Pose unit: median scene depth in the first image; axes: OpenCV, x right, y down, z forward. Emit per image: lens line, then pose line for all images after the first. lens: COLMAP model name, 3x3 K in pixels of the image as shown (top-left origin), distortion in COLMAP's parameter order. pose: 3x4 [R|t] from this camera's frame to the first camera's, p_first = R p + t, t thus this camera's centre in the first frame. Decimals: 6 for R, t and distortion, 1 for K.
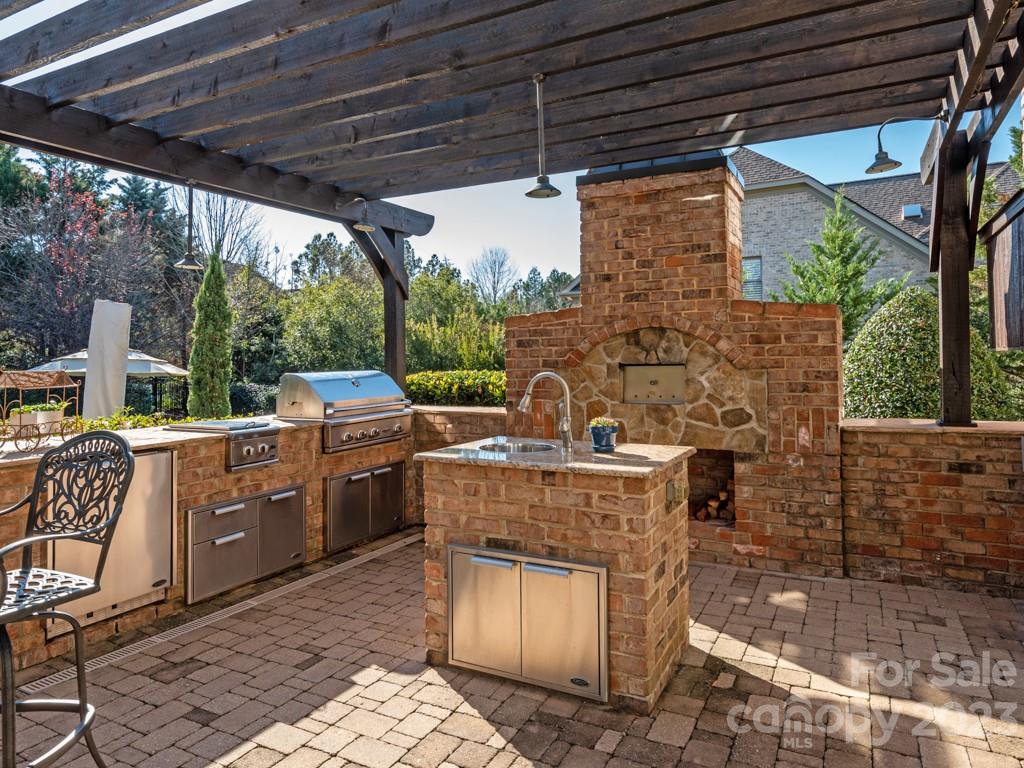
lens RADIAL K [[574.2, 0, 507.3], [0, 574.2, 364.1], [0, 0, 1]] dist [-0.000541, 0.000165]
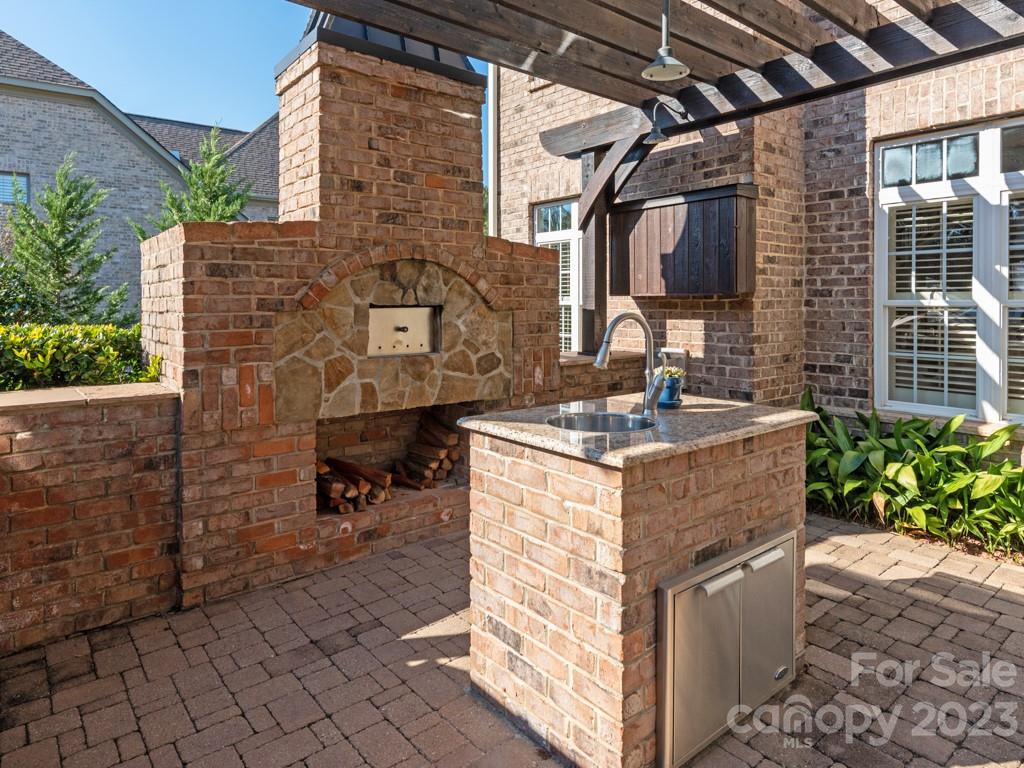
lens RADIAL K [[618.3, 0, 511.8], [0, 618.3, 318.0], [0, 0, 1]] dist [0.000693, -0.000235]
pose [[0.445751, -0.013761, 0.895051, -0.454061], [0.003567, 0.999901, 0.013597, 0.006058], [-0.895150, -0.002868, 0.445756, 0.497336]]
